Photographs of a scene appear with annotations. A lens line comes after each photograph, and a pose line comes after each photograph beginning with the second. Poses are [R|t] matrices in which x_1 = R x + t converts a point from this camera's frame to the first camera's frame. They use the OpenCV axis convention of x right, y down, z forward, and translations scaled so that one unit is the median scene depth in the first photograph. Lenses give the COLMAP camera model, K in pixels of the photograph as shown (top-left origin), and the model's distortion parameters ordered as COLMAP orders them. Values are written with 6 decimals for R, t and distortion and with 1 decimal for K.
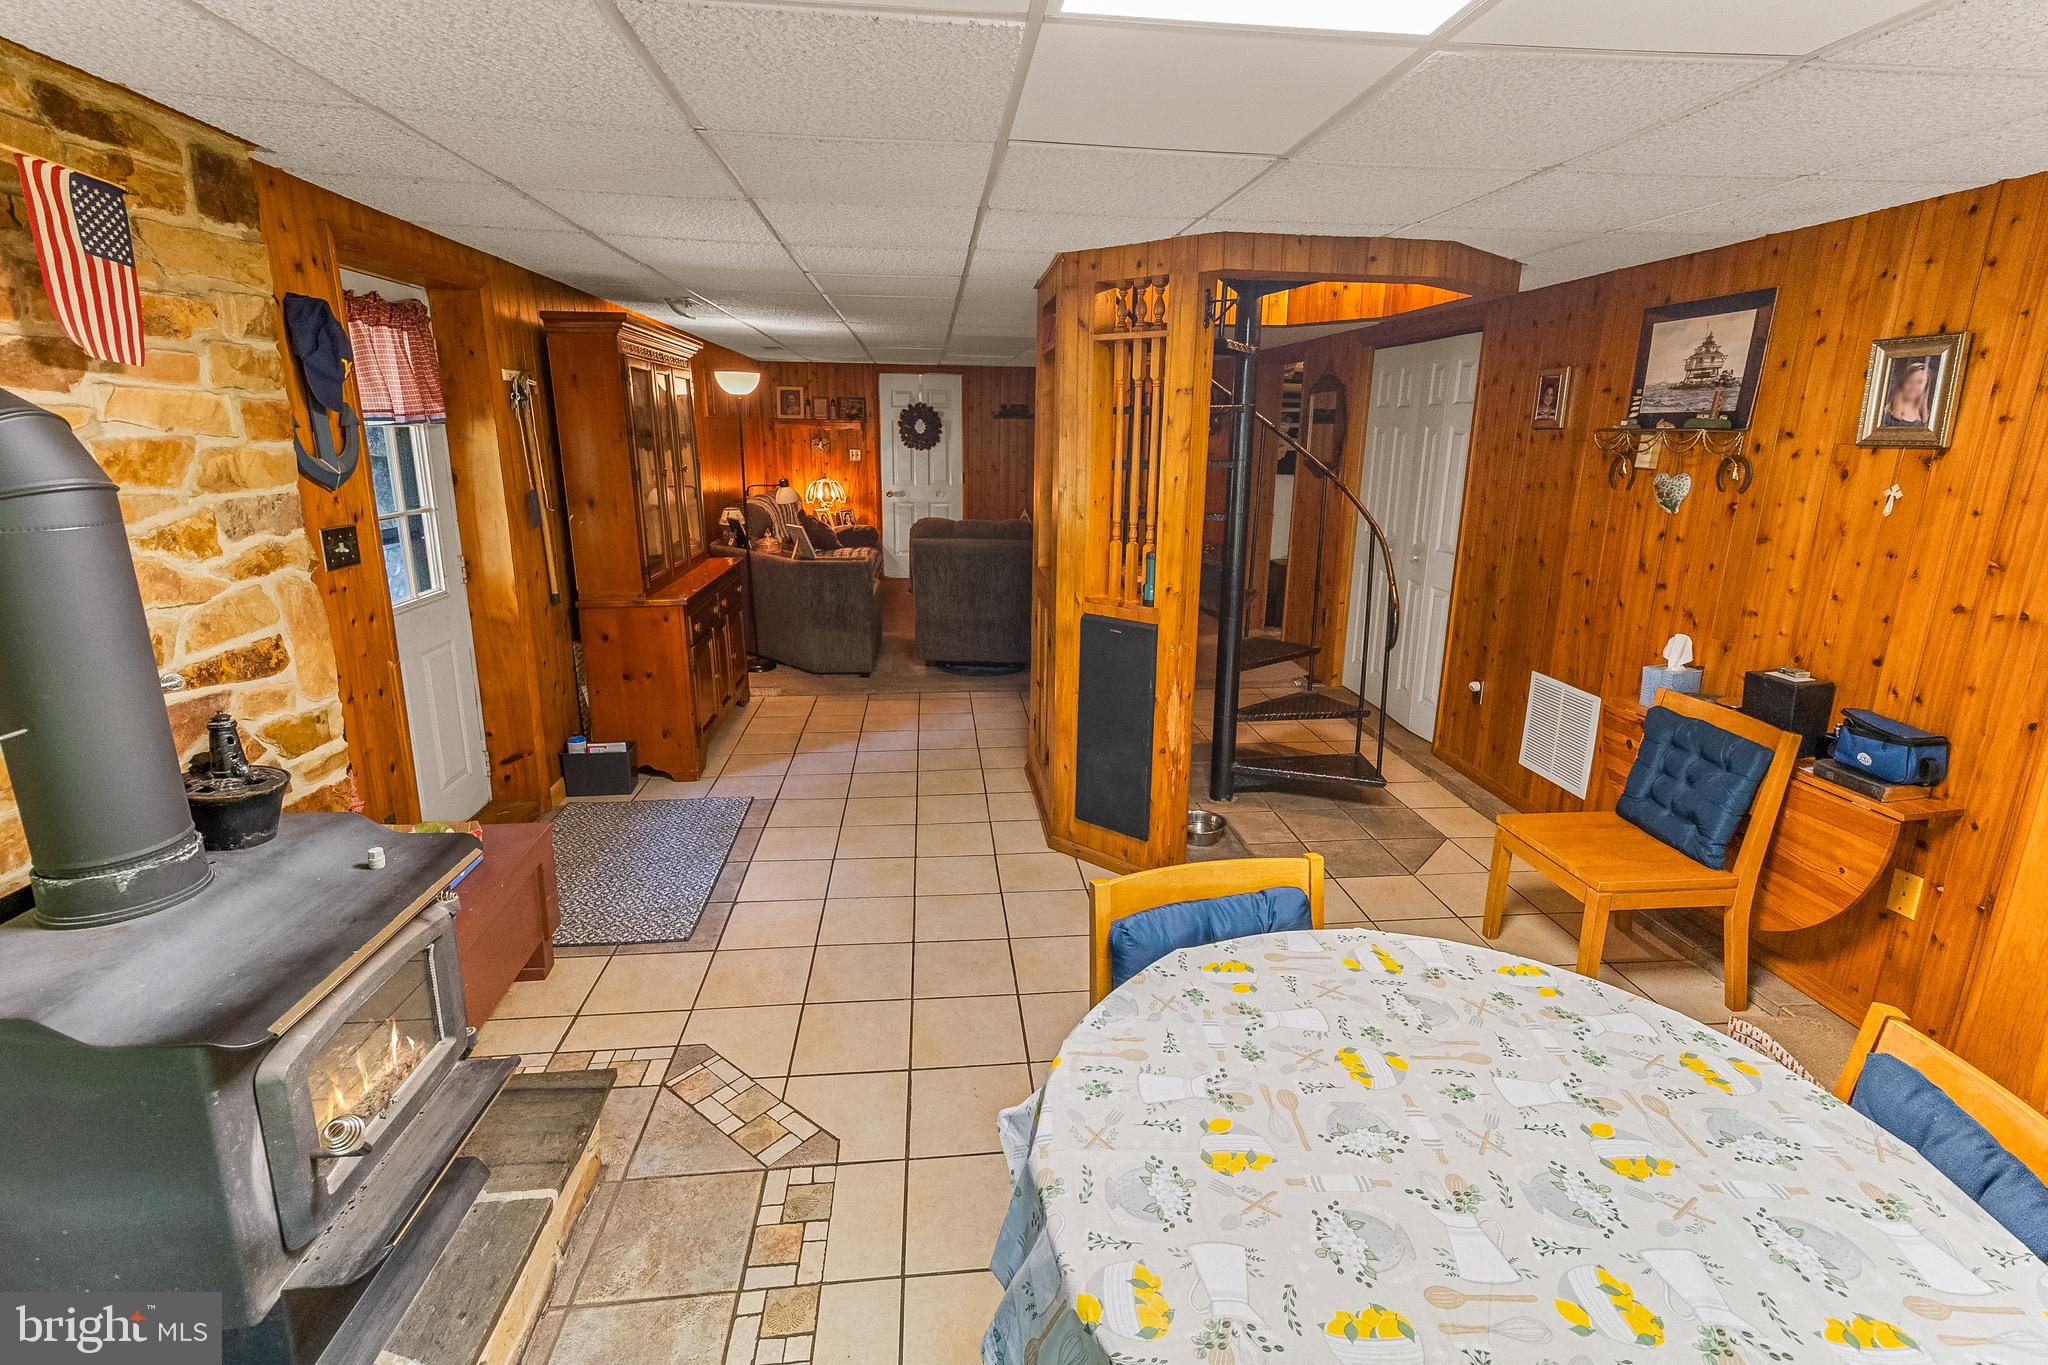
lens RADIAL K [[955.1, 0, 1033.8], [0, 955.1, 647.4], [0, 0, 1]] dist [0.025013, -0.000196]
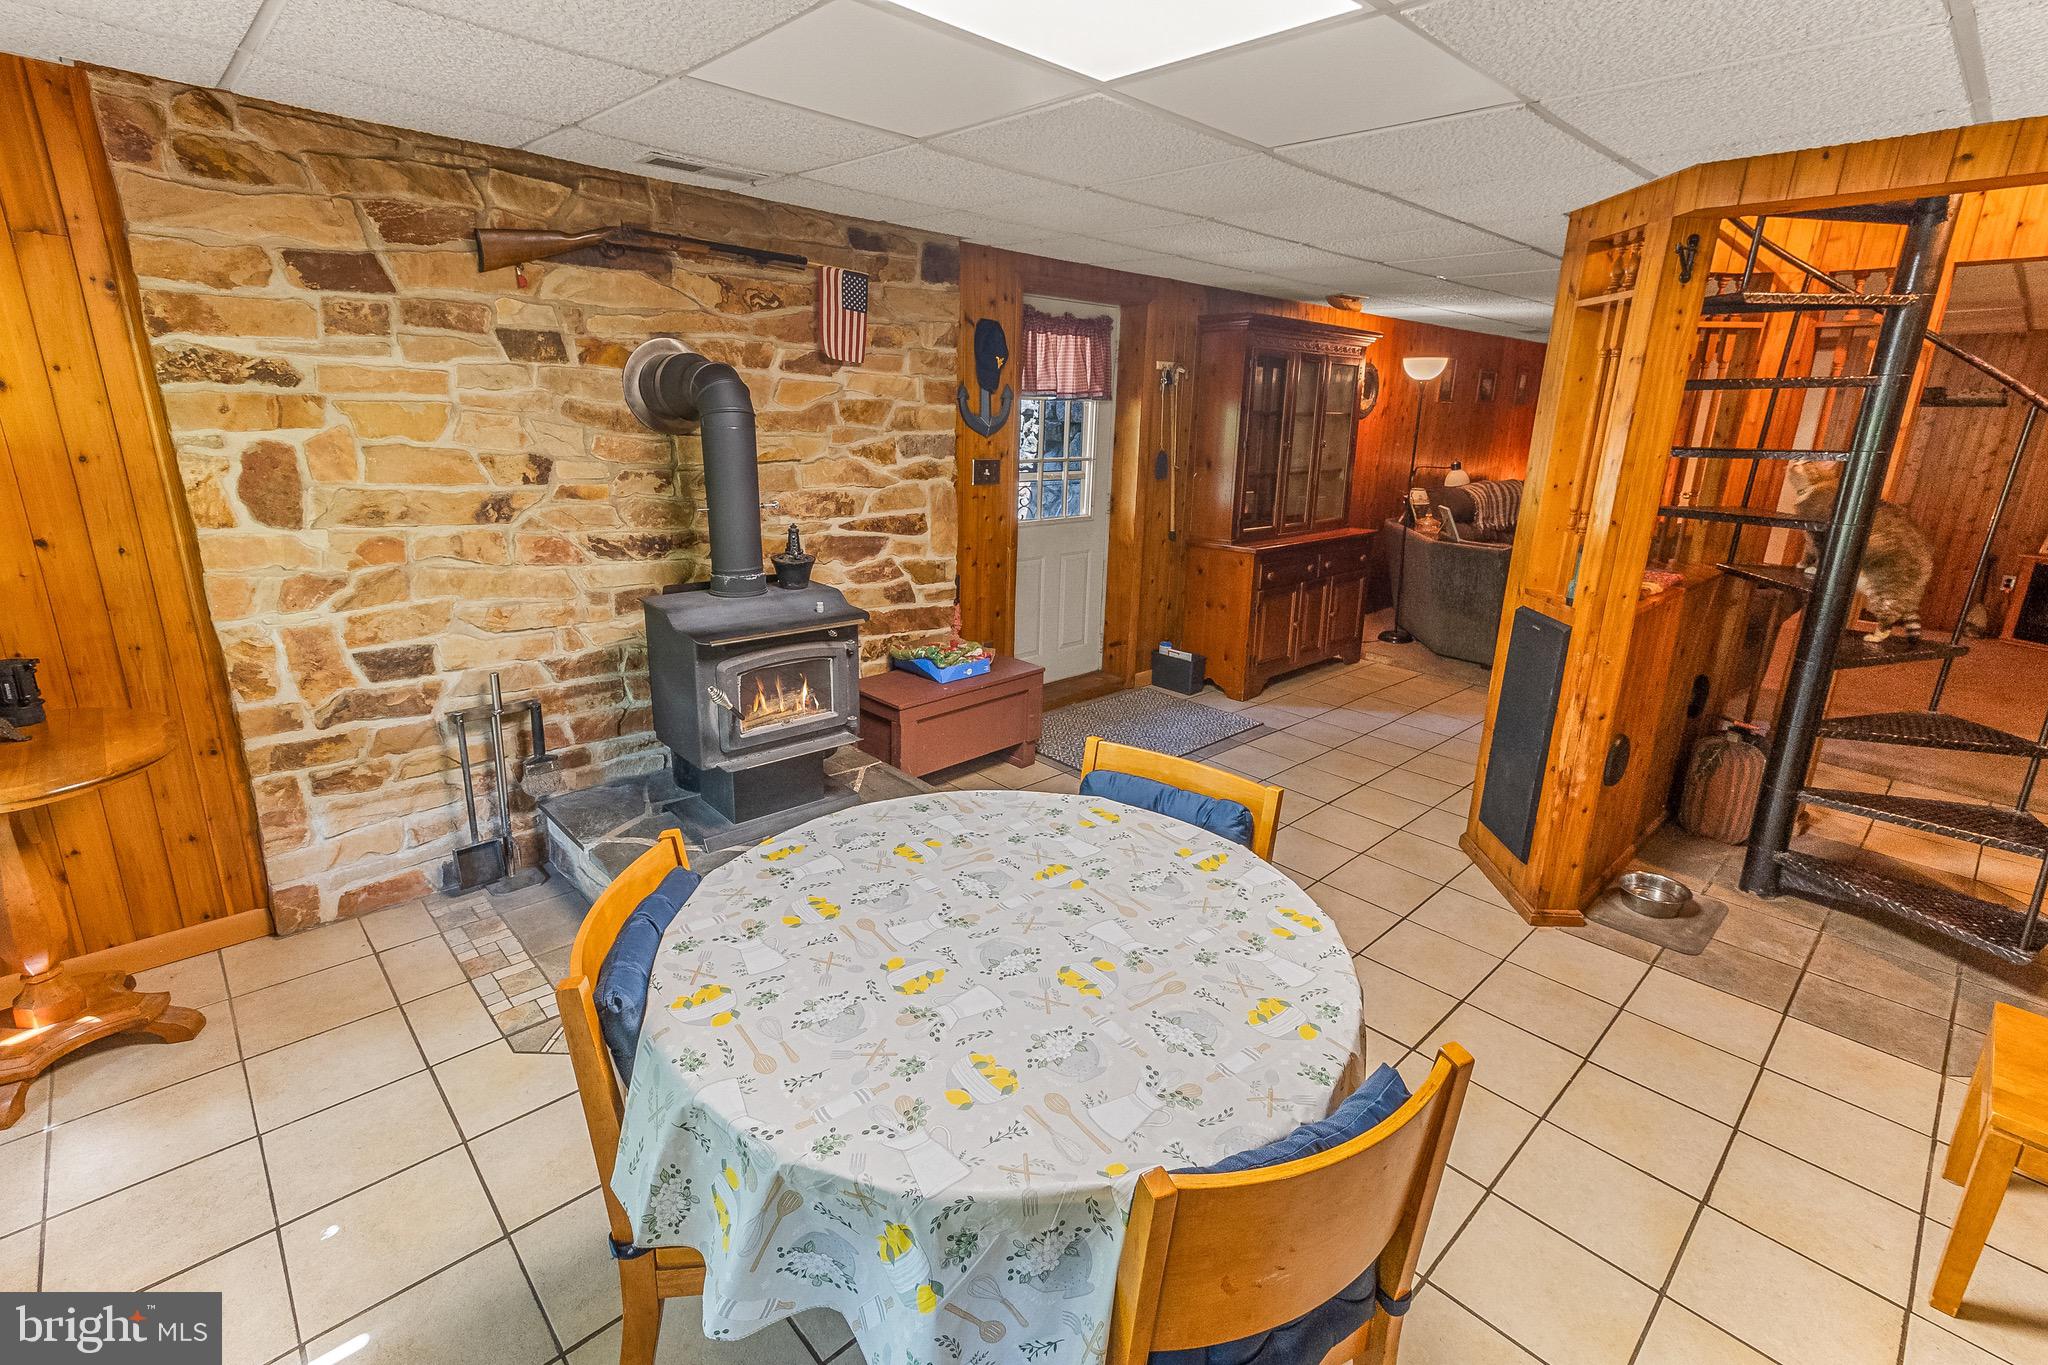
lens RADIAL K [[955.1, 0, 1033.8], [0, 955.1, 647.4], [0, 0, 1]] dist [0.025013, -0.000196]
pose [[0.597613, 0.204428, -0.775286, 0.683302], [-0.201350, 0.974228, 0.101678, 0.006592], [0.776091, 0.095340, 0.623372, 0.078334]]
